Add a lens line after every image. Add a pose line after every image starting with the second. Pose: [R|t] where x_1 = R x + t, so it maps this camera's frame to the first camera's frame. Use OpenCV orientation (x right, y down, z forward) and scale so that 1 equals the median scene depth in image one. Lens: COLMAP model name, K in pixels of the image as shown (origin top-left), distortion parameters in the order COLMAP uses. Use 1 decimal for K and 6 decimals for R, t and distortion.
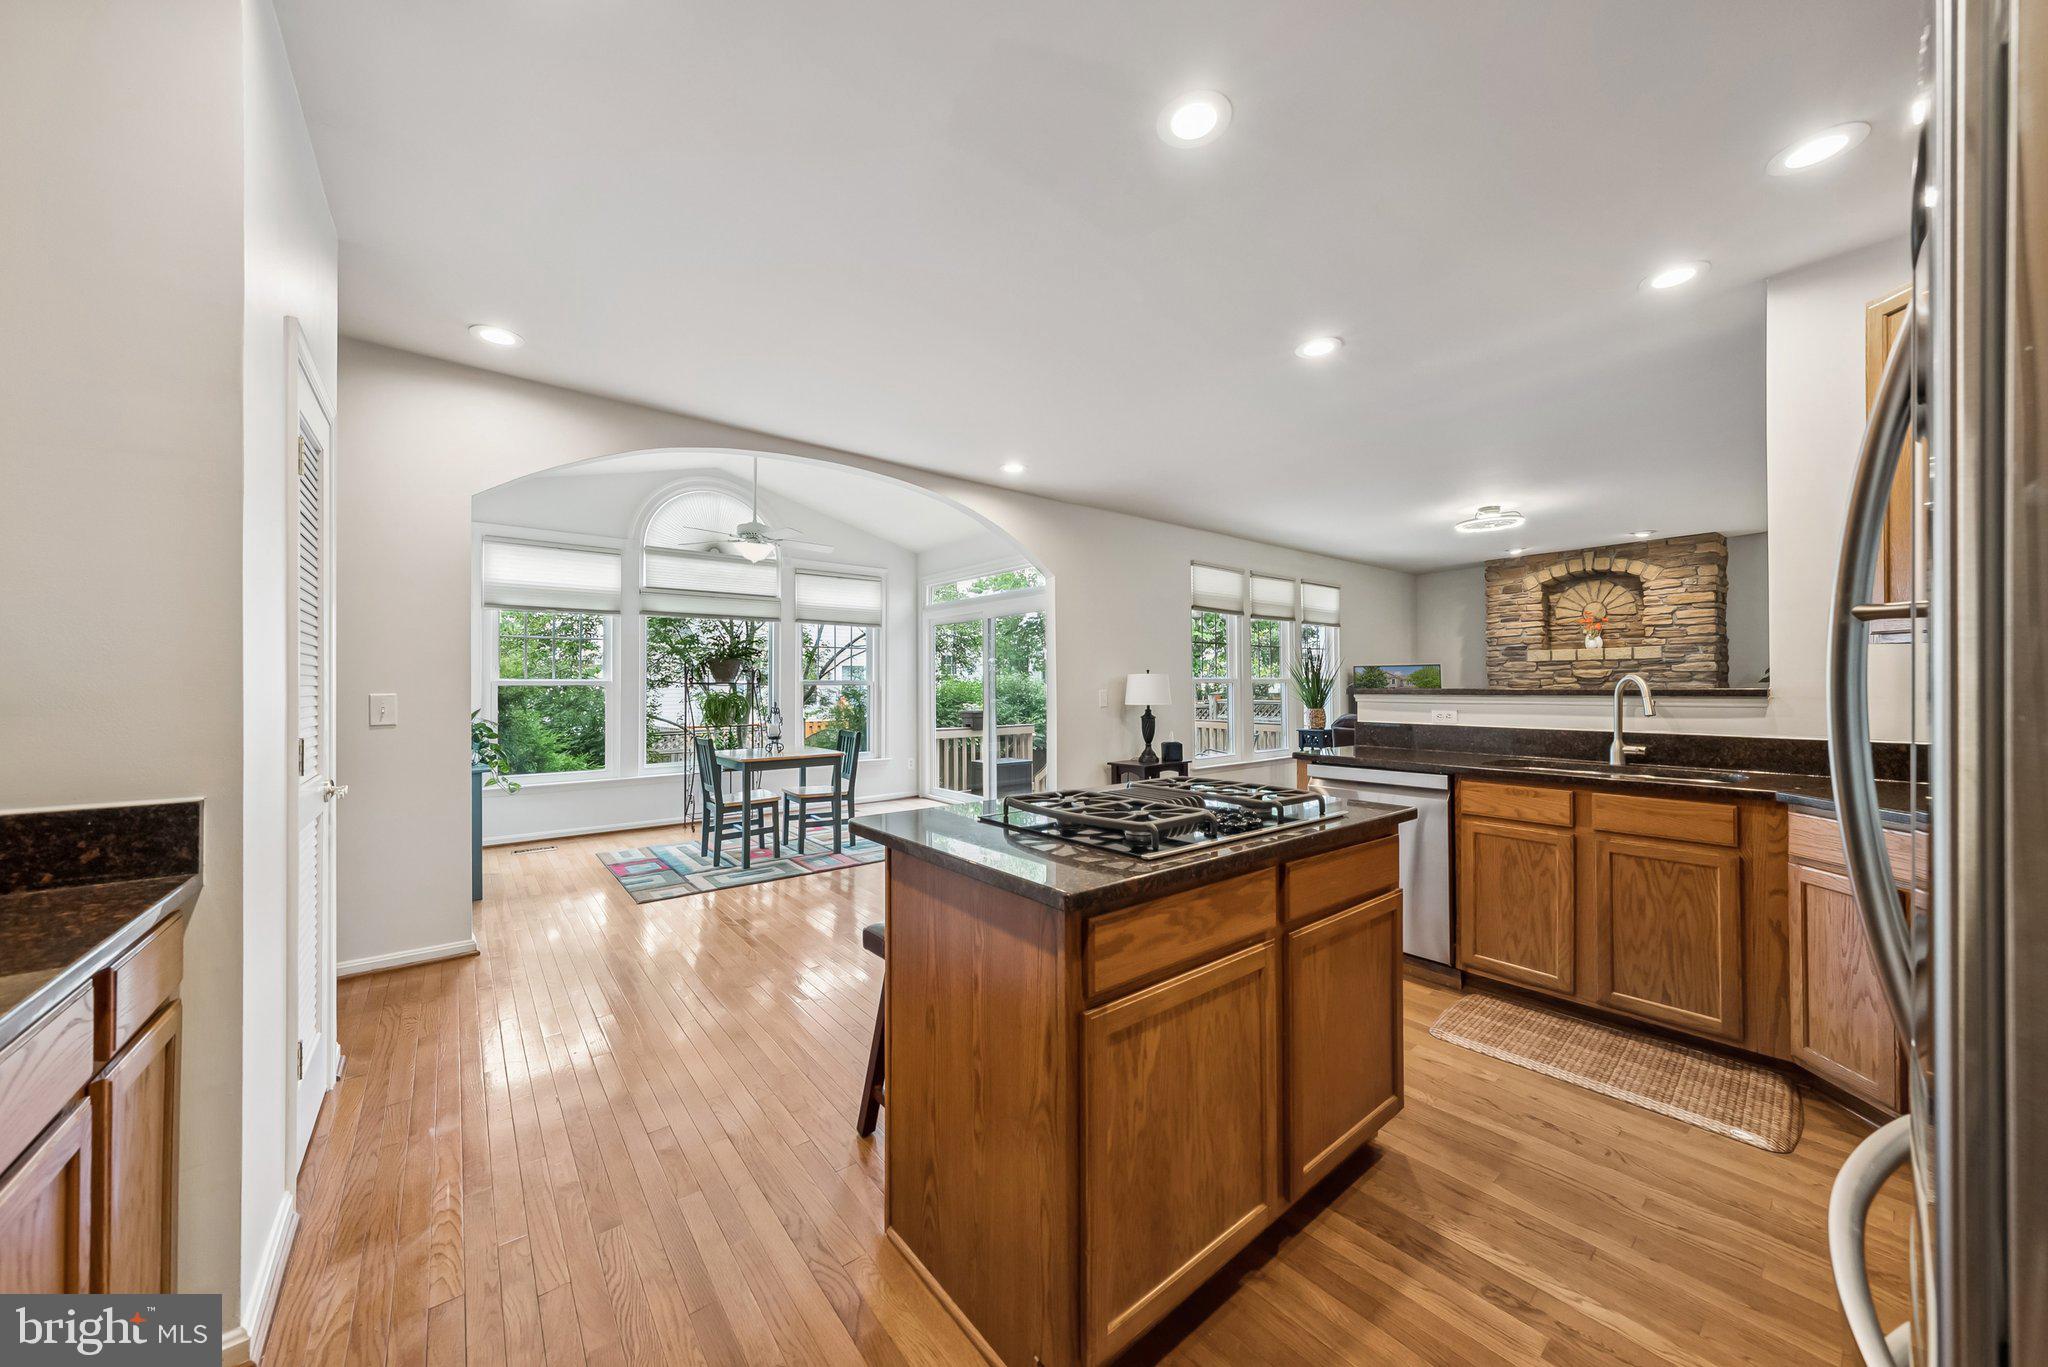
lens RADIAL K [[718.8, 0, 1033.6], [0, 718.8, 675.4], [0, 0, 1]] dist [0.000529, 0.000102]
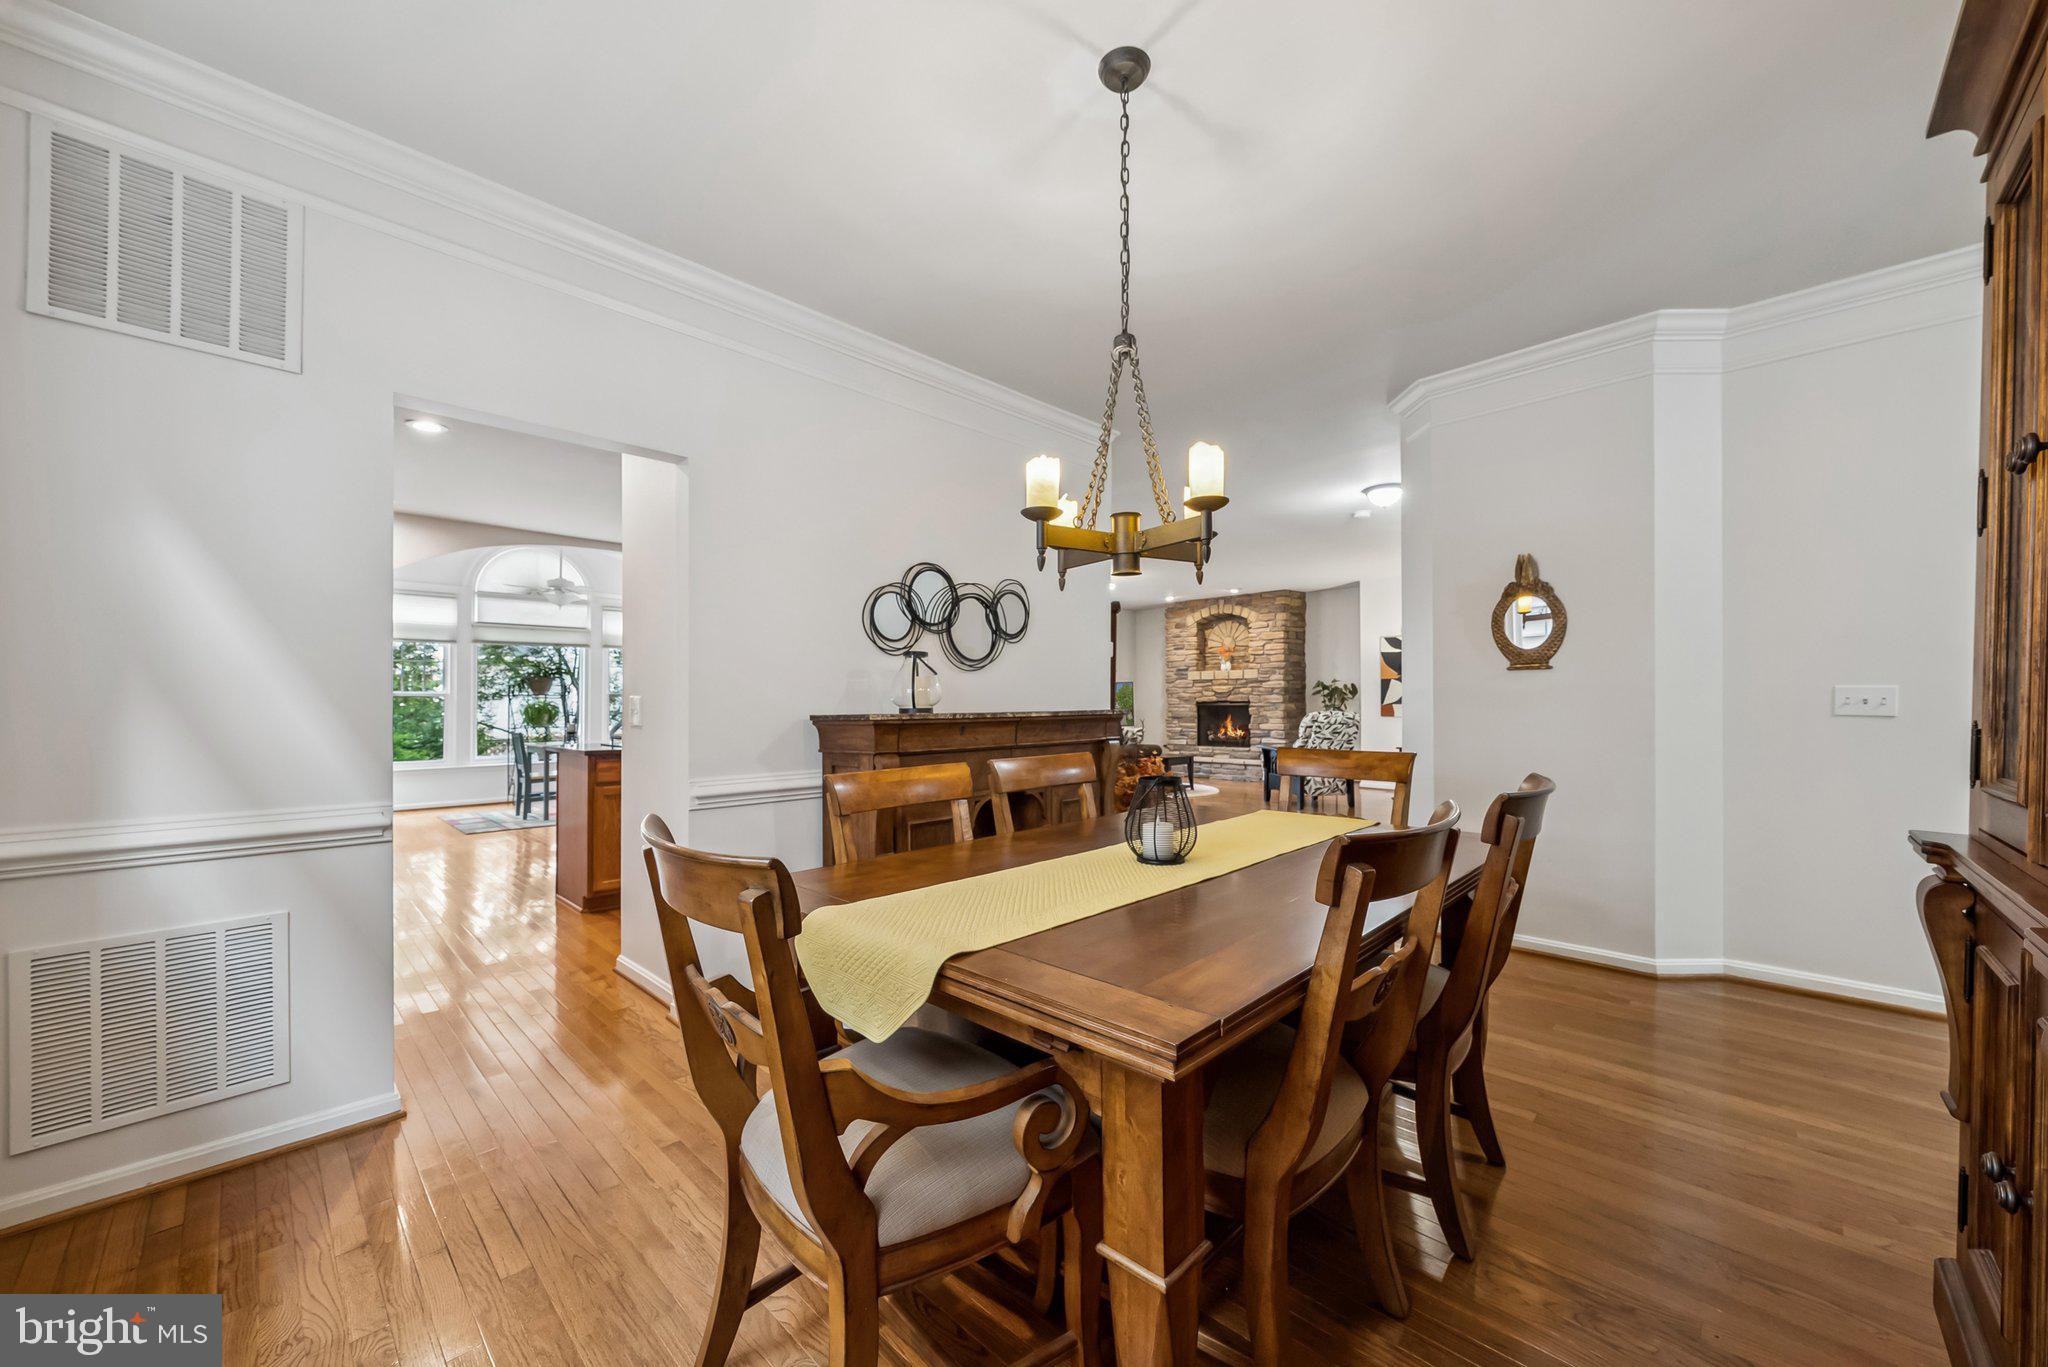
lens RADIAL K [[756.3, 0, 1017.8], [0, 756.3, 688.6], [0, 0, 1]] dist [-0.002766, -0.000070]
pose [[0.993846, 0.001119, 0.110767, 0.259101], [-0.000634, 0.999990, -0.004408, 0.003629], [-0.110771, 0.004311, 0.993837, -0.429423]]
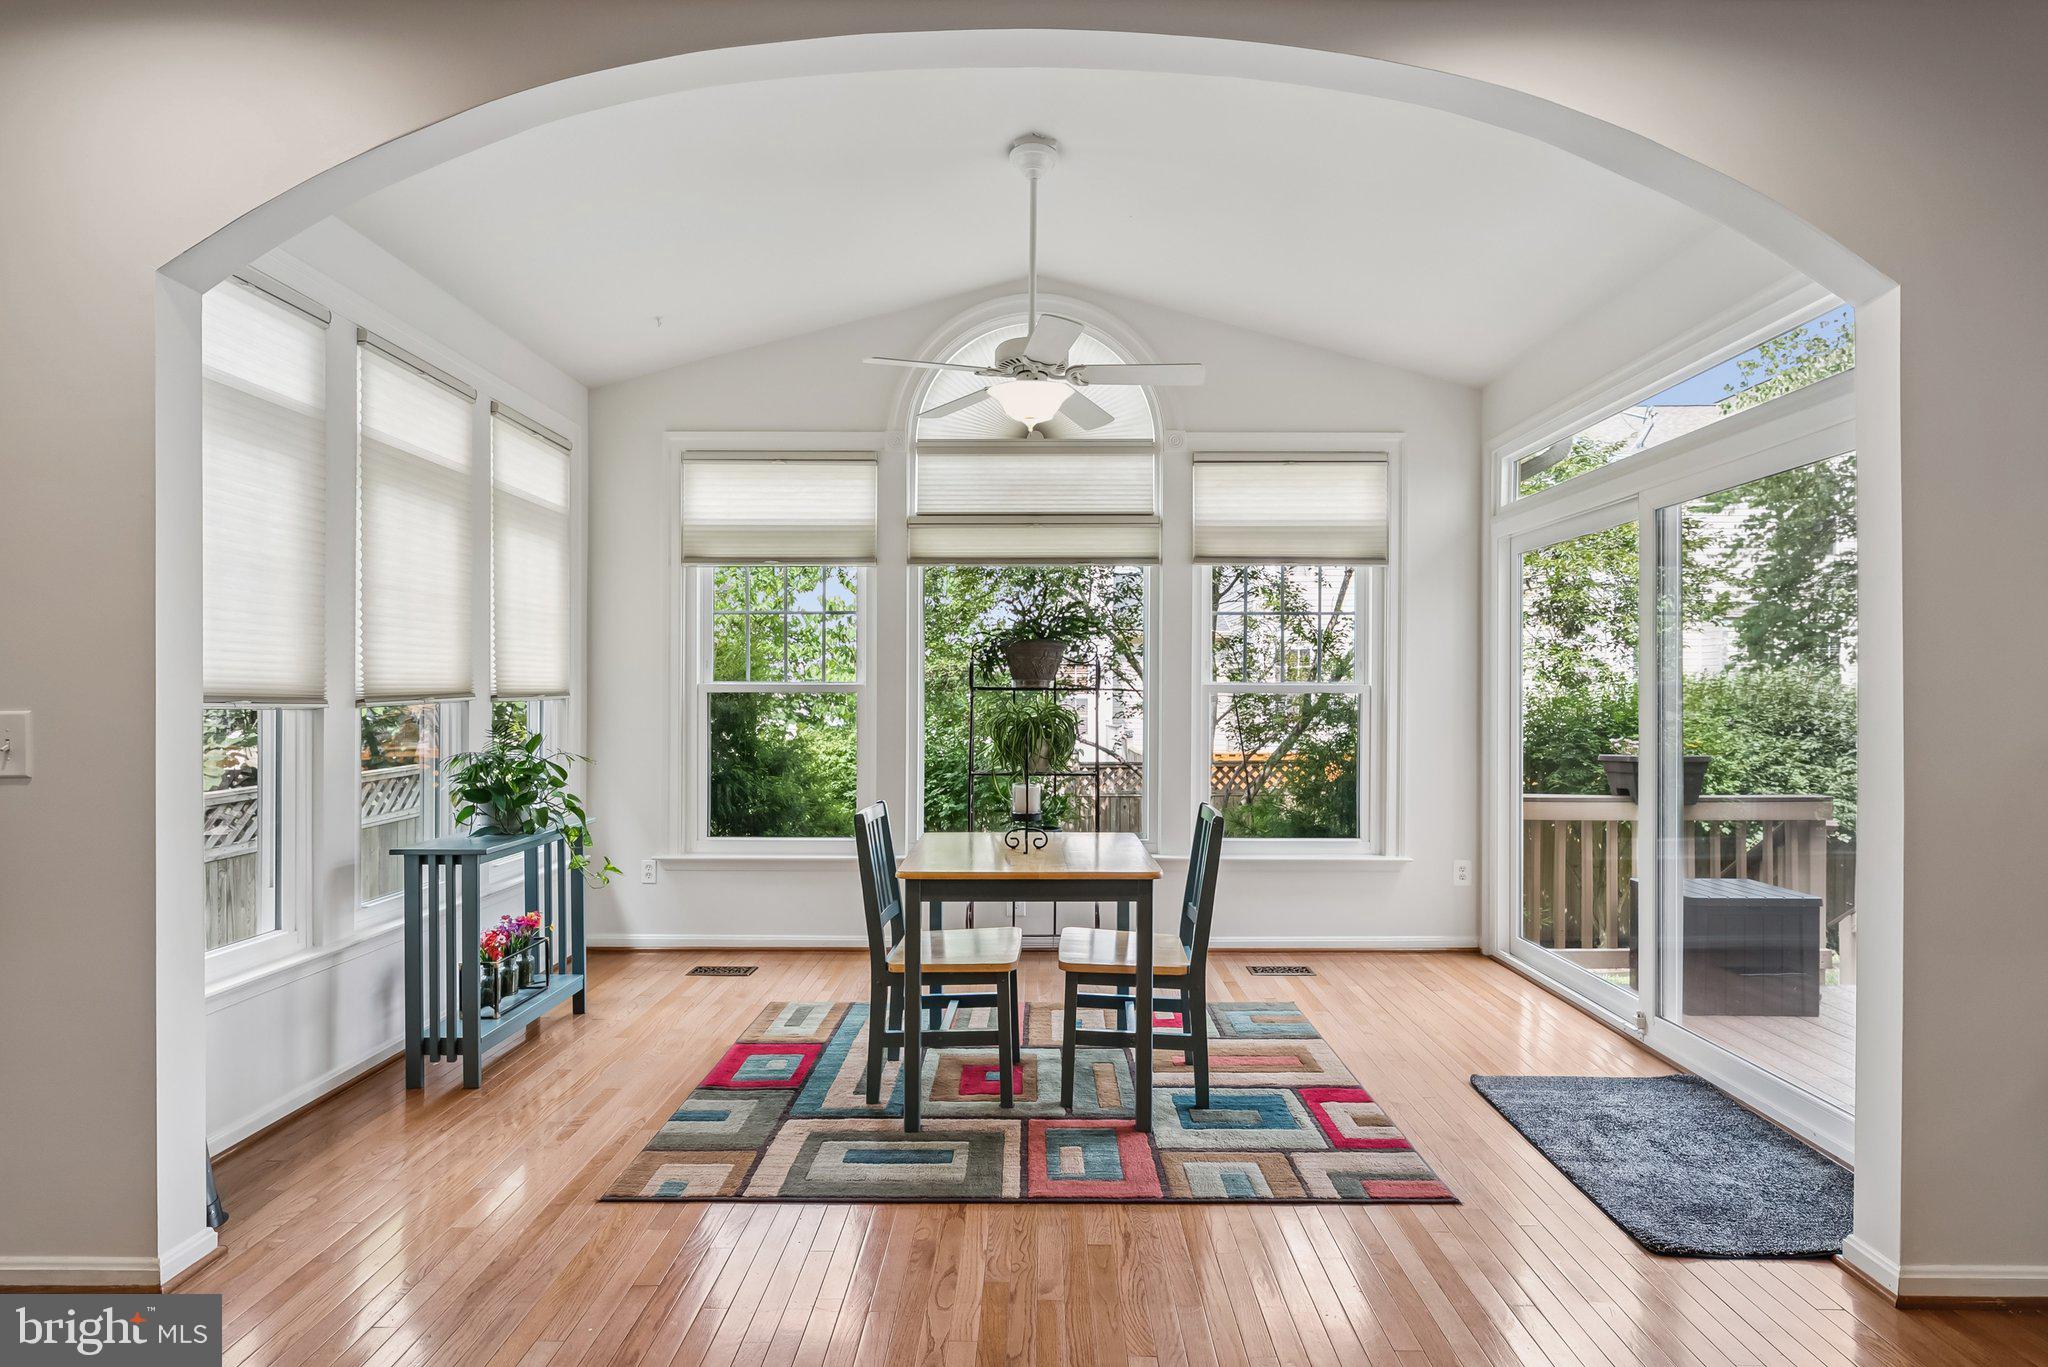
lens RADIAL K [[1001.5, 0, 1024.5], [0, 1001.5, 686.6], [0, 0, 1]] dist [-0.004798, -0.000880]
pose [[0.765847, 0.000418, -0.643023, 0.017570], [0.006372, 0.999946, 0.008239, 0.003463], [0.642992, -0.010407, 0.765803, 0.408958]]
